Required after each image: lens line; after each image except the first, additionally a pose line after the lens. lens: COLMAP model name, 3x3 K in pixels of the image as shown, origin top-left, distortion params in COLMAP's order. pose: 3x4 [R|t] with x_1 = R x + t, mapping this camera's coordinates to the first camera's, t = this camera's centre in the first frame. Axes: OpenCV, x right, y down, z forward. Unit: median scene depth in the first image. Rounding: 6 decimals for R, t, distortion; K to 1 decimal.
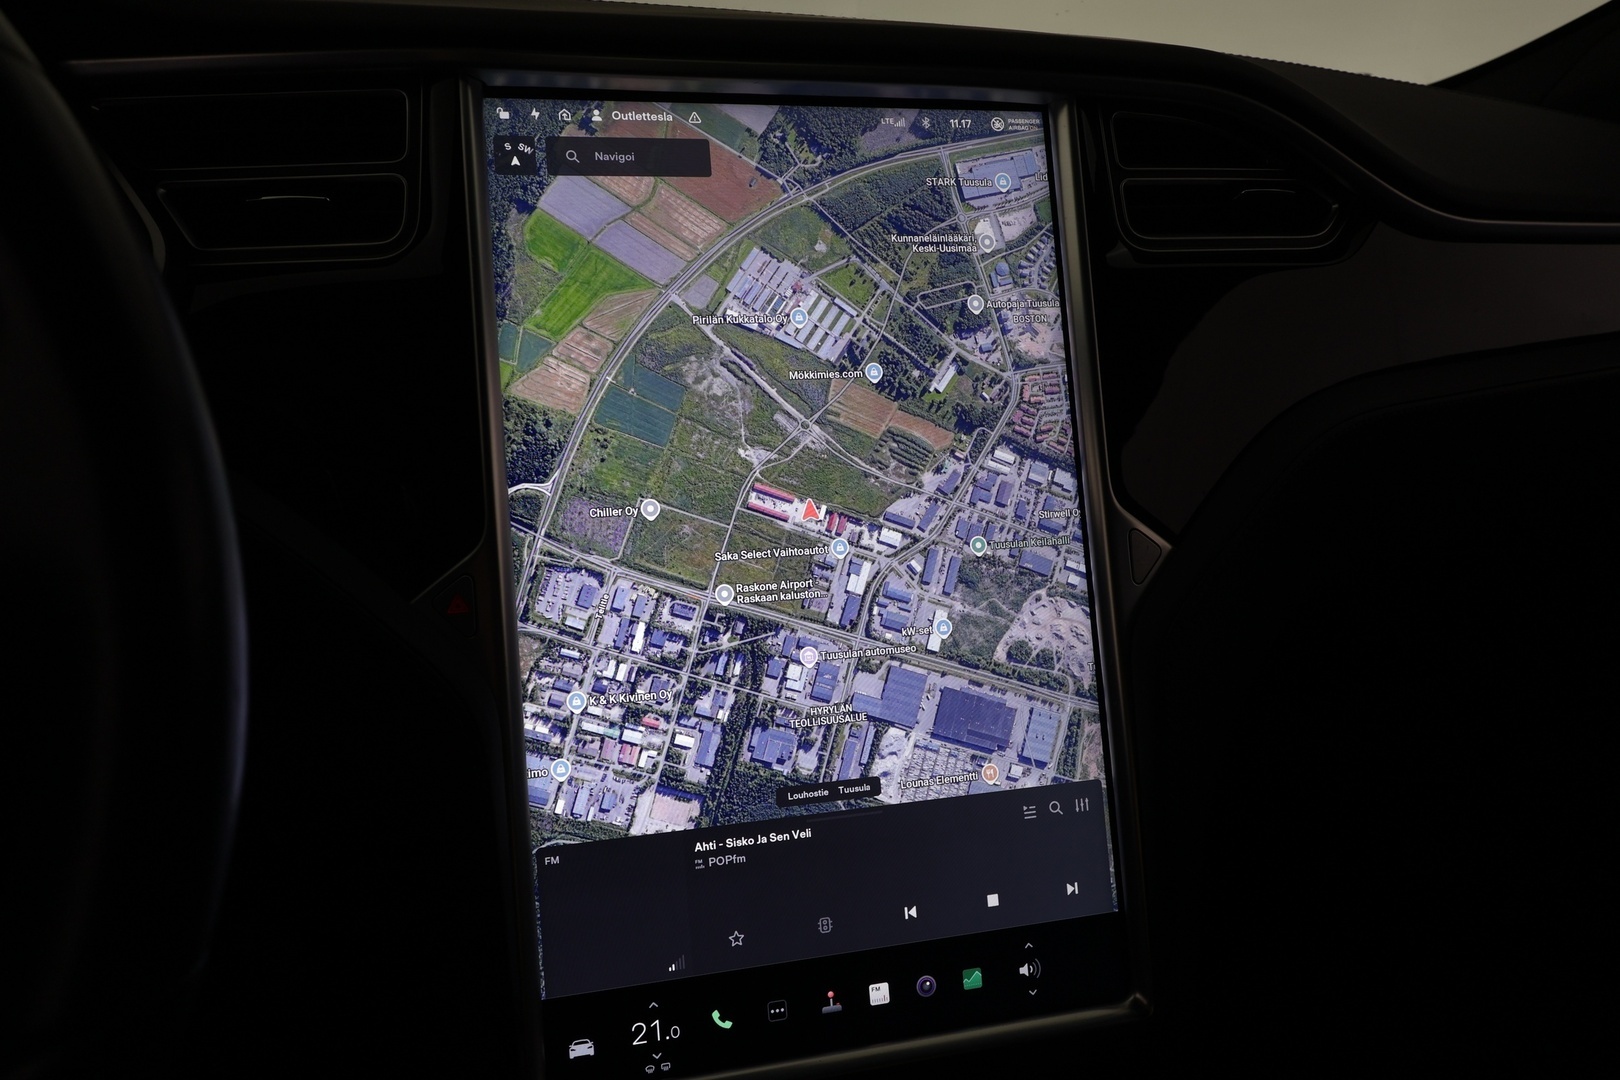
lens RADIAL K [[1213.6, 0, 803.7], [0, 1213.6, 542.3], [0, 0, 1]] dist [0.010615, -0.016389]
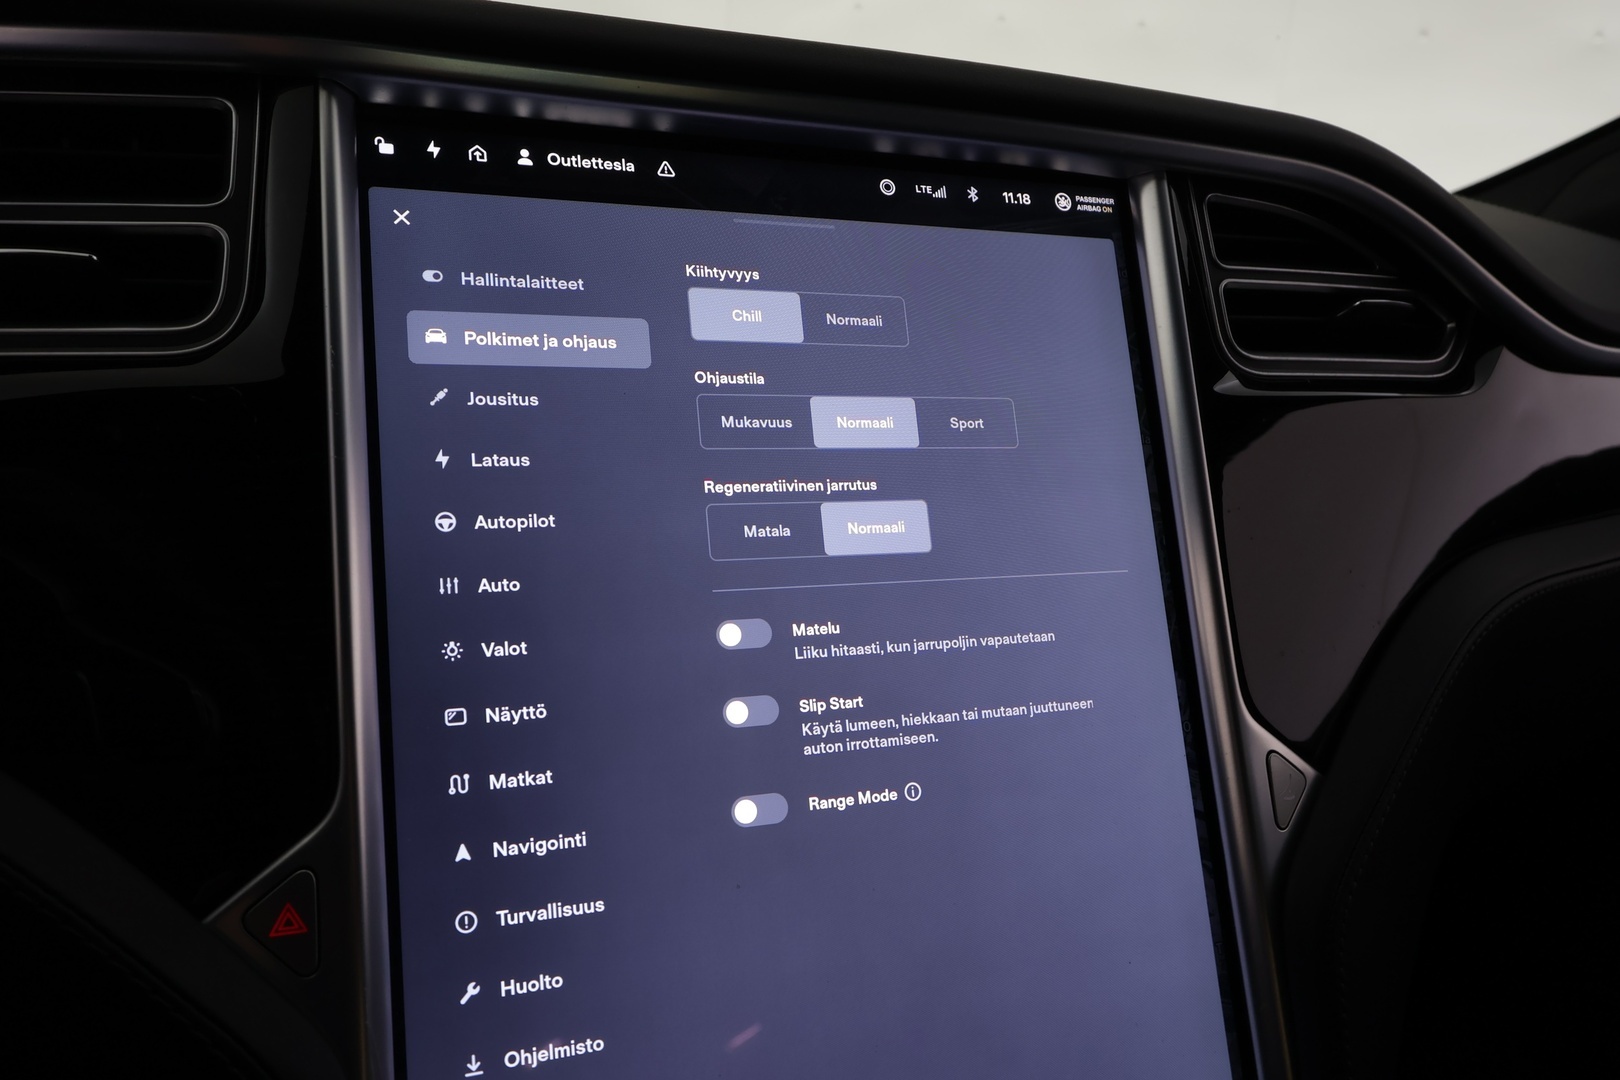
lens RADIAL K [[1213.6, 0, 789.2], [0, 1213.6, 546.4], [0, 0, 1]] dist [0.010615, -0.016389]
pose [[0.992679, 0.006686, 0.120598, -0.098338], [0.005253, 0.995132, -0.098411, -0.062680], [-0.120669, 0.098324, 0.987811, 0.311984]]
